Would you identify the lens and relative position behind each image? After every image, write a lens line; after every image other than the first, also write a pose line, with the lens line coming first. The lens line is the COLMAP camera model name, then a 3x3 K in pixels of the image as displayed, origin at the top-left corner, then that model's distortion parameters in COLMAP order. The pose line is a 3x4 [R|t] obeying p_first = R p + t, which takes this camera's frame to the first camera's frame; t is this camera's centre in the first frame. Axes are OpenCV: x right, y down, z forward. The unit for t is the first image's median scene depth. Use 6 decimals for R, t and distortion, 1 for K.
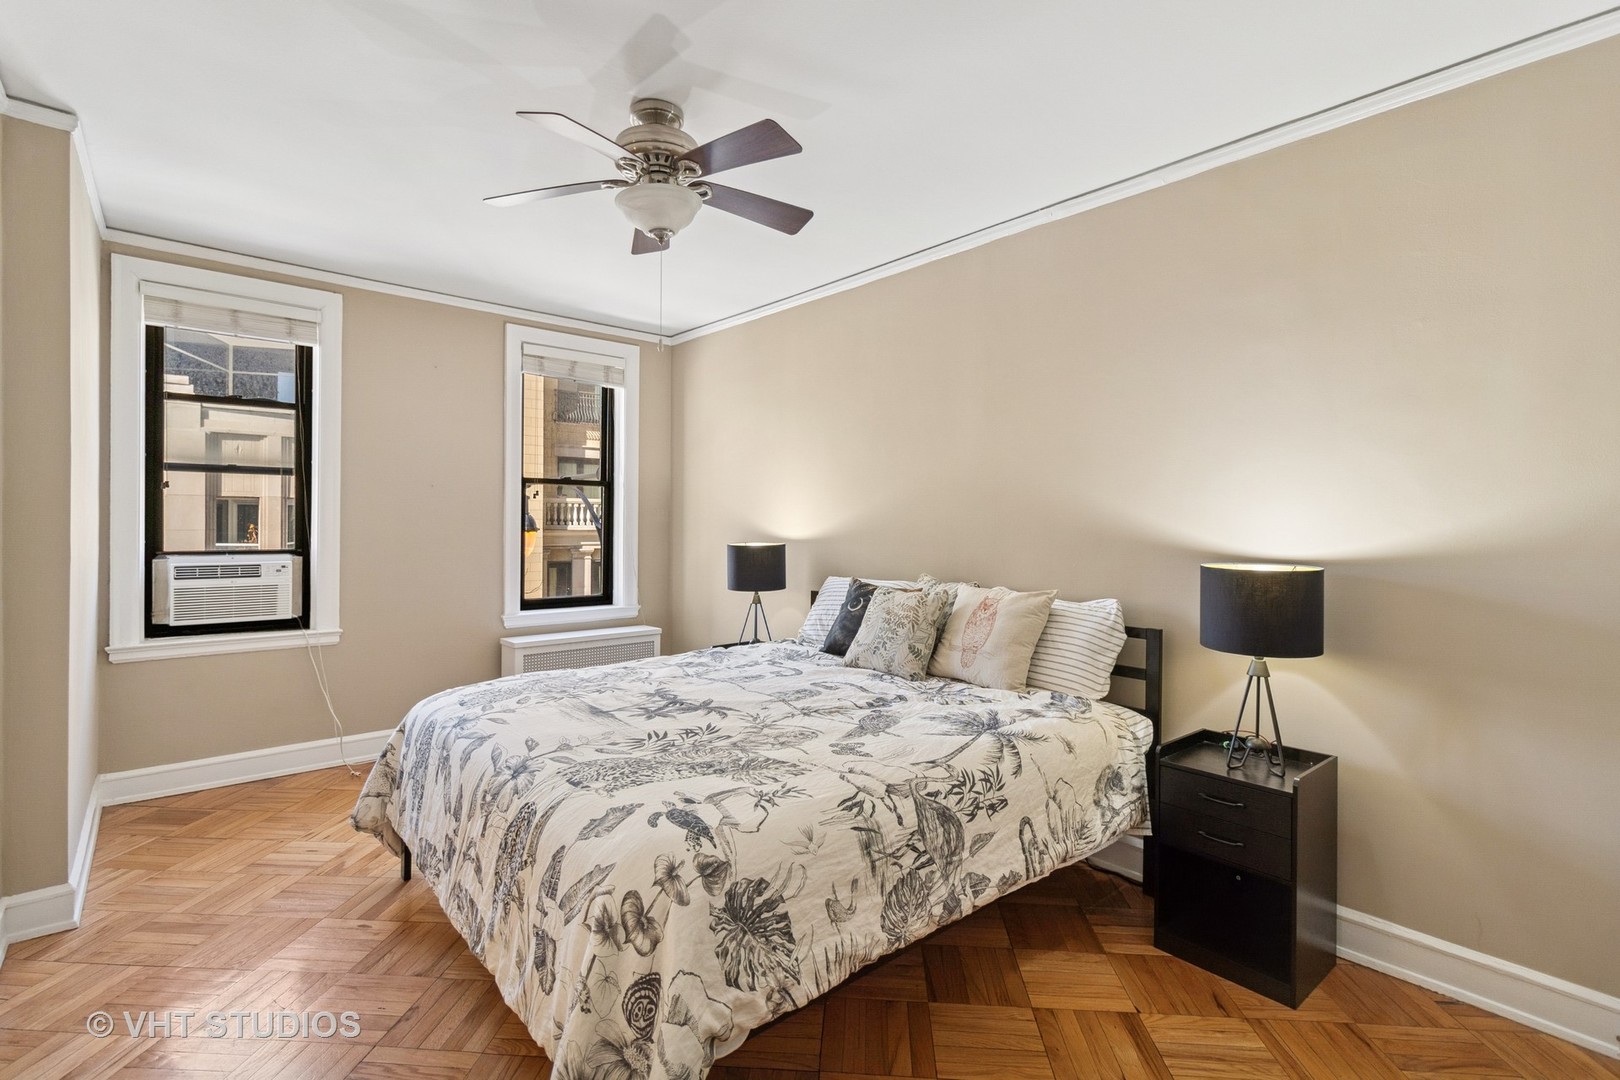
lens RADIAL K [[750.5, 0, 812.8], [0, 750.5, 516.9], [0, 0, 1]] dist [-0.001504, 0.000178]
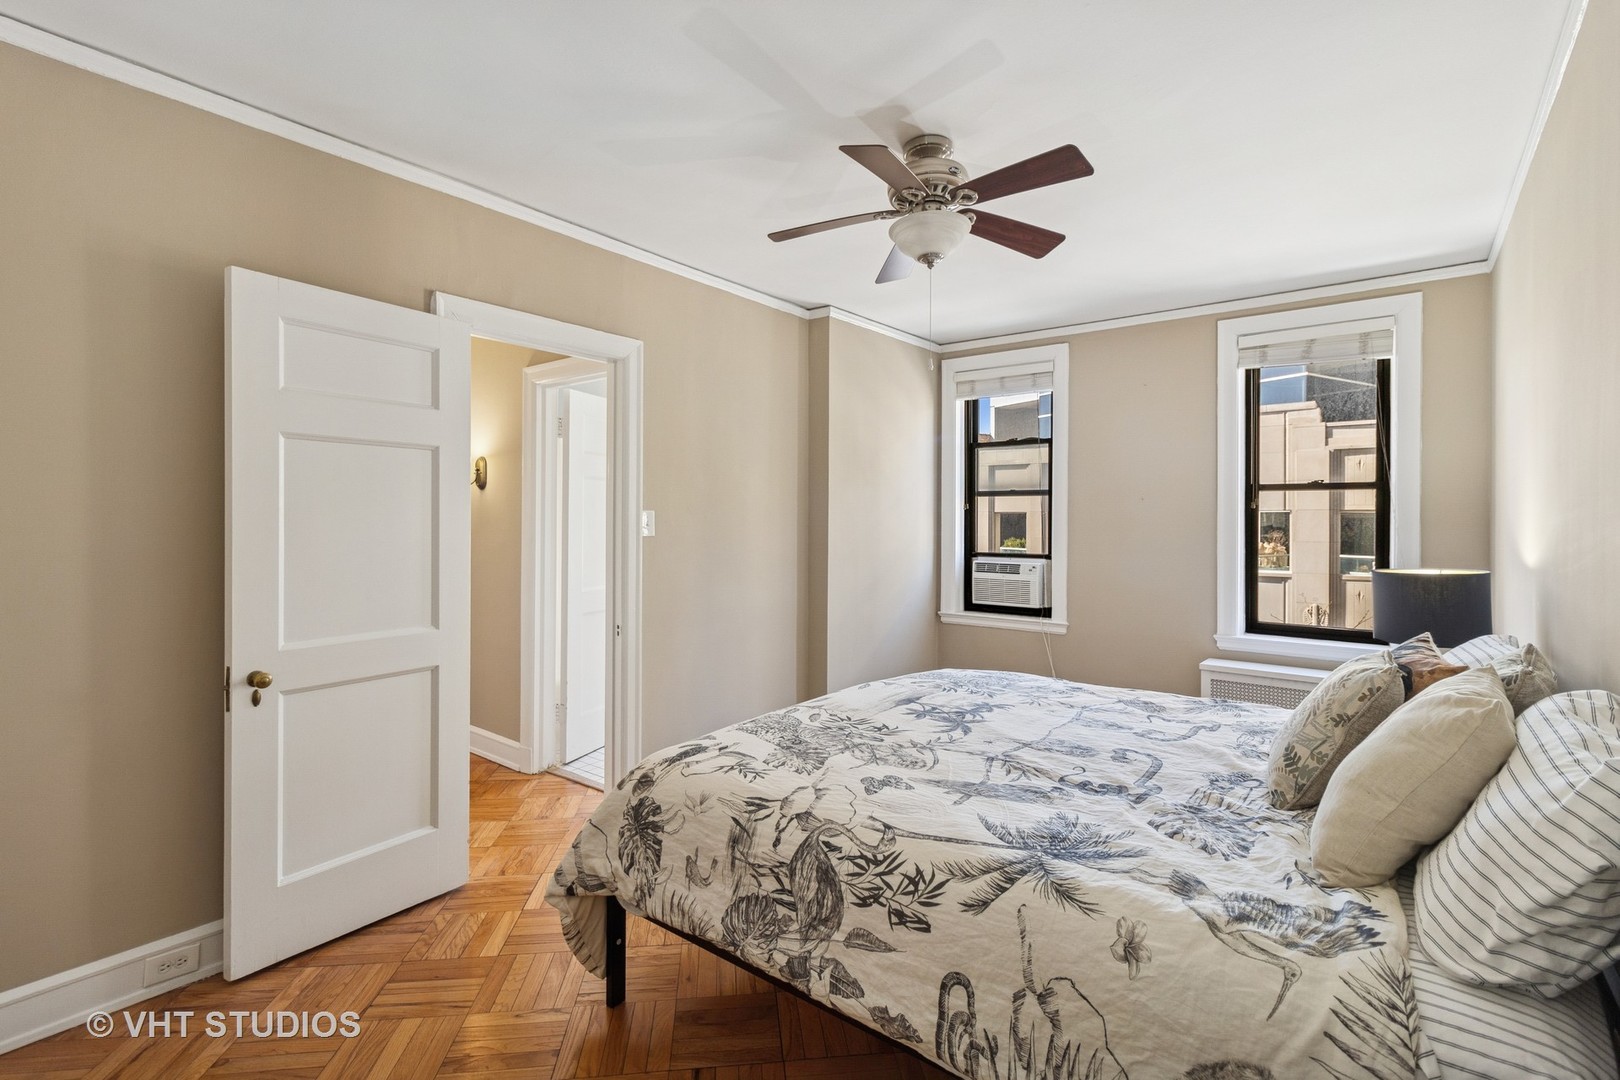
lens RADIAL K [[750.5, 0, 812.8], [0, 750.5, 516.9], [0, 0, 1]] dist [-0.001504, 0.000178]
pose [[0.187915, -0.014678, -0.982076, 0.975592], [-0.002553, 0.999878, -0.015432, 0.001891], [0.982182, 0.005407, 0.187854, 0.783734]]
